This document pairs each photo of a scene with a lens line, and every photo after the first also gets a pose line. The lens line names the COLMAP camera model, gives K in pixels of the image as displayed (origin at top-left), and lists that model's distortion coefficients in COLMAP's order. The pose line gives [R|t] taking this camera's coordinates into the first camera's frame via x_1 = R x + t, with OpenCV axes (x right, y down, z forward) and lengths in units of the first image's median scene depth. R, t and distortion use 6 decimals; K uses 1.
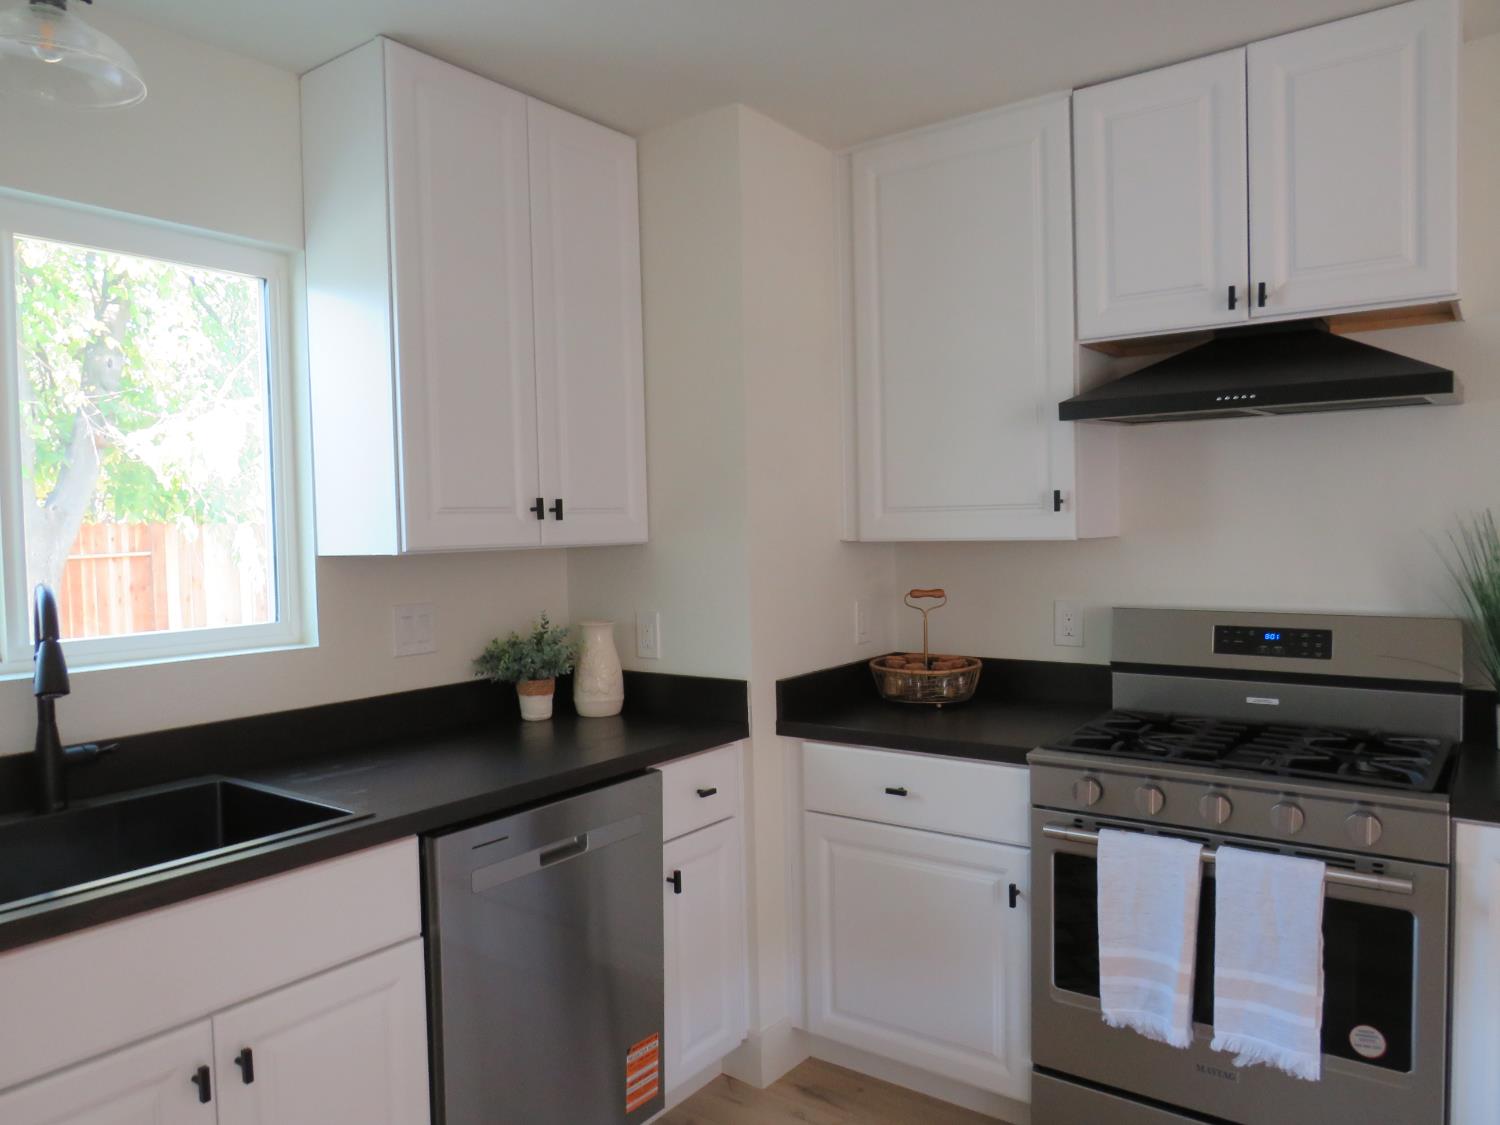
lens RADIAL K [[1081.5, 0, 744.0], [0, 1081.5, 563.1], [0, 0, 1]] dist [-0.032768, 0.015131]
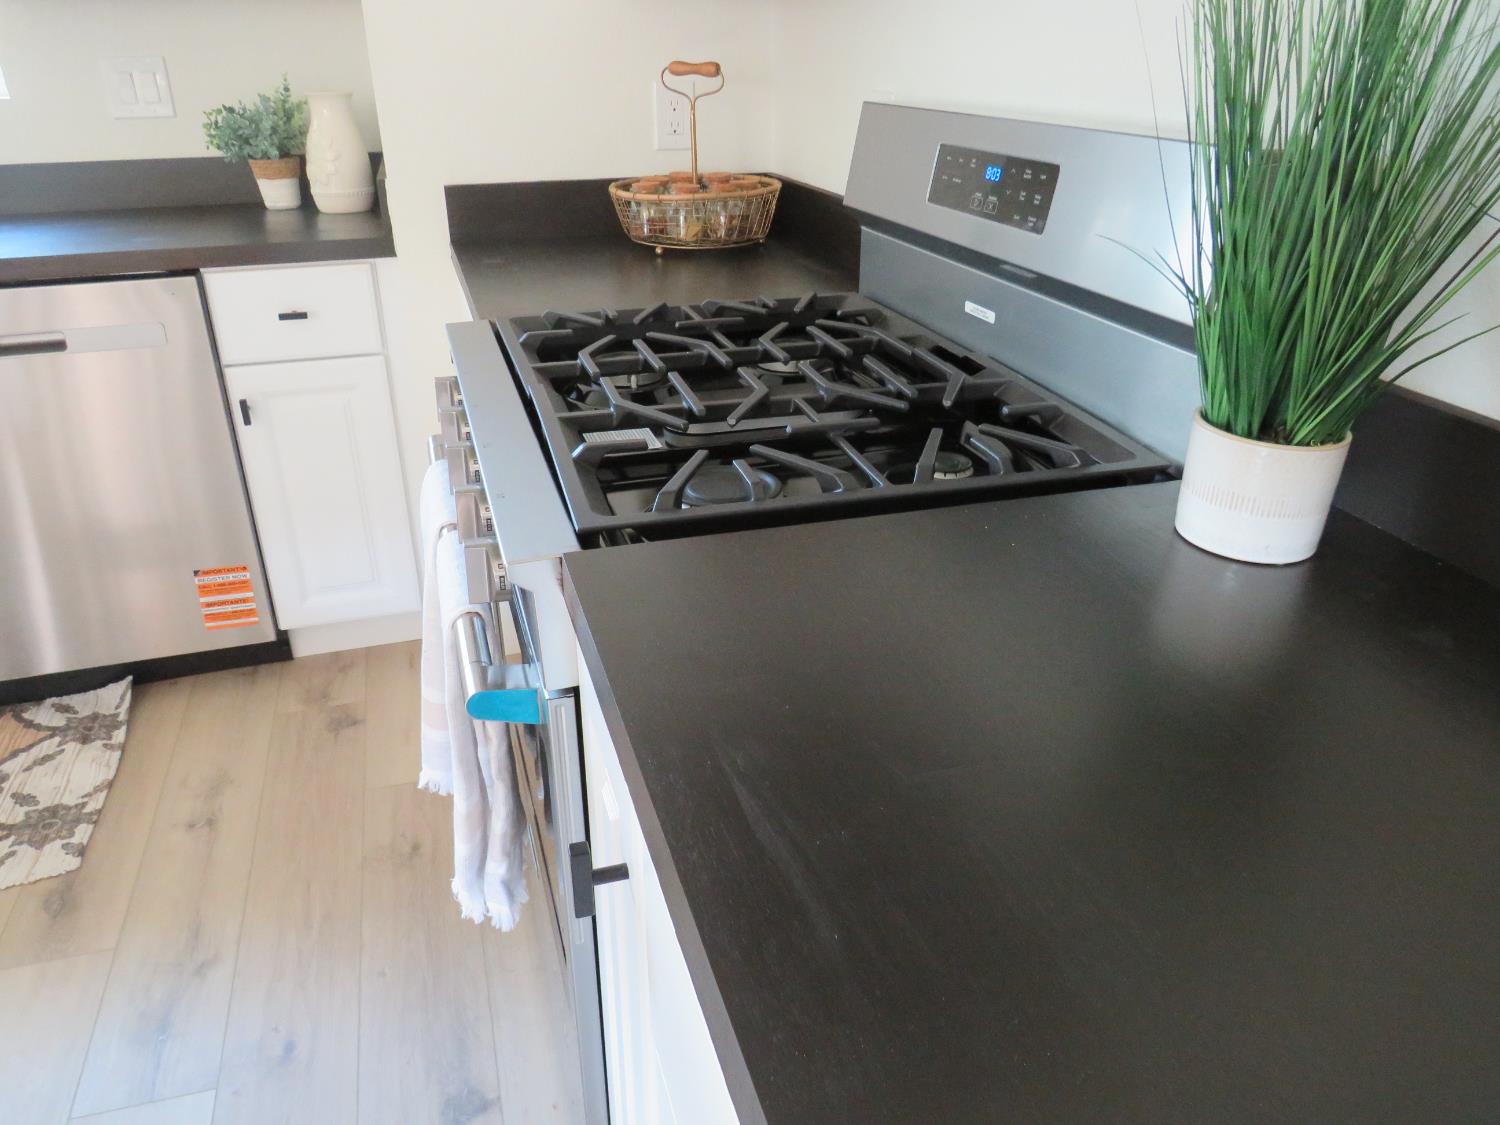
lens RADIAL K [[1081.5, 0, 744.0], [0, 1081.5, 563.1], [0, 0, 1]] dist [-0.032768, 0.015131]
pose [[0.792060, 0.281302, -0.541765, 0.658721], [-0.037343, 0.908161, 0.416951, 0.029692], [0.609299, -0.310019, 0.729823, 0.510776]]
